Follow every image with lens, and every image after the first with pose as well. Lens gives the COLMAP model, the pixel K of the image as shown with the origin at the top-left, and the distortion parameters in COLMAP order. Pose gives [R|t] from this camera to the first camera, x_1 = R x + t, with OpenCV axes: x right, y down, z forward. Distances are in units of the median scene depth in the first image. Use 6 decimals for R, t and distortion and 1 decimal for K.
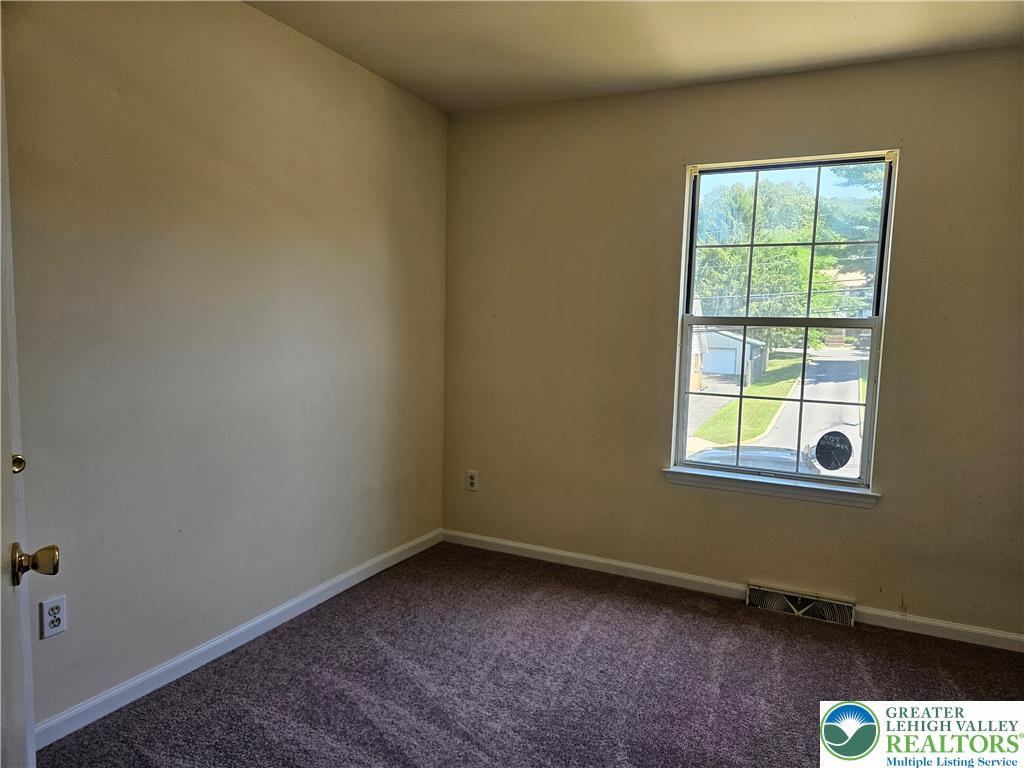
lens RADIAL K [[679.3, 0, 504.2], [0, 679.3, 391.1], [0, 0, 1]] dist [0.053896, -0.034943]
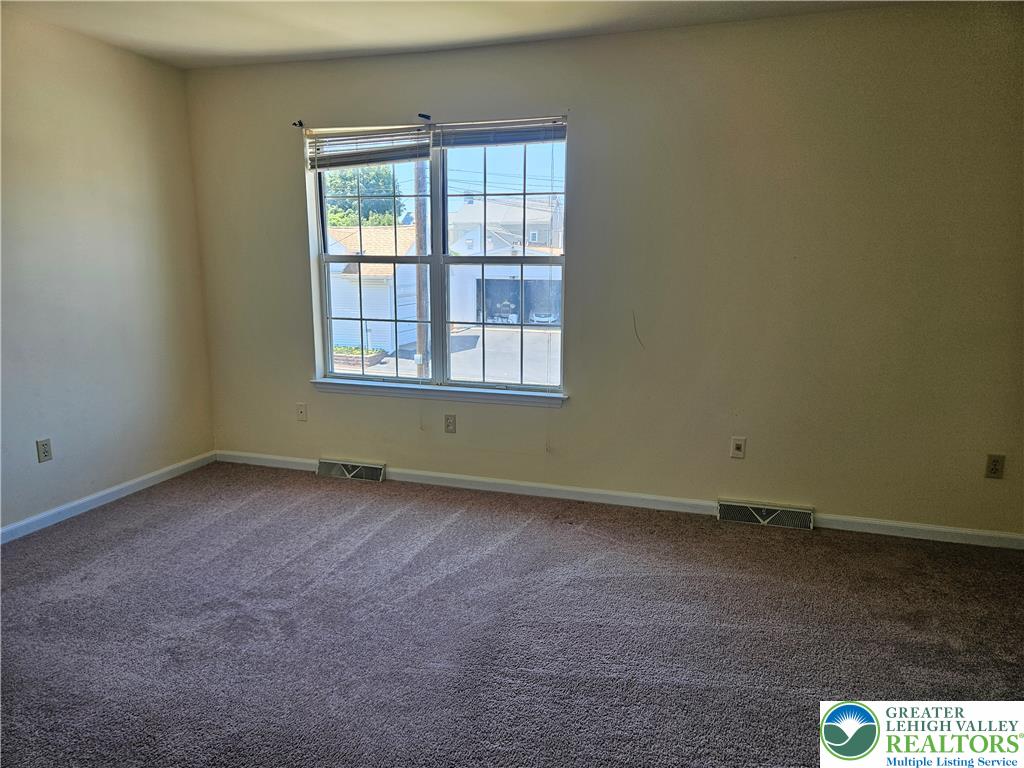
lens RADIAL K [[635.0, 0, 509.6], [0, 635.0, 376.5], [0, 0, 1]] dist [0.038551, -0.000581]
pose [[0.987645, -0.049399, 0.148717, 0.373334], [0.038404, 0.996374, 0.075920, 0.029001], [-0.151928, -0.069270, 0.985961, -0.179282]]
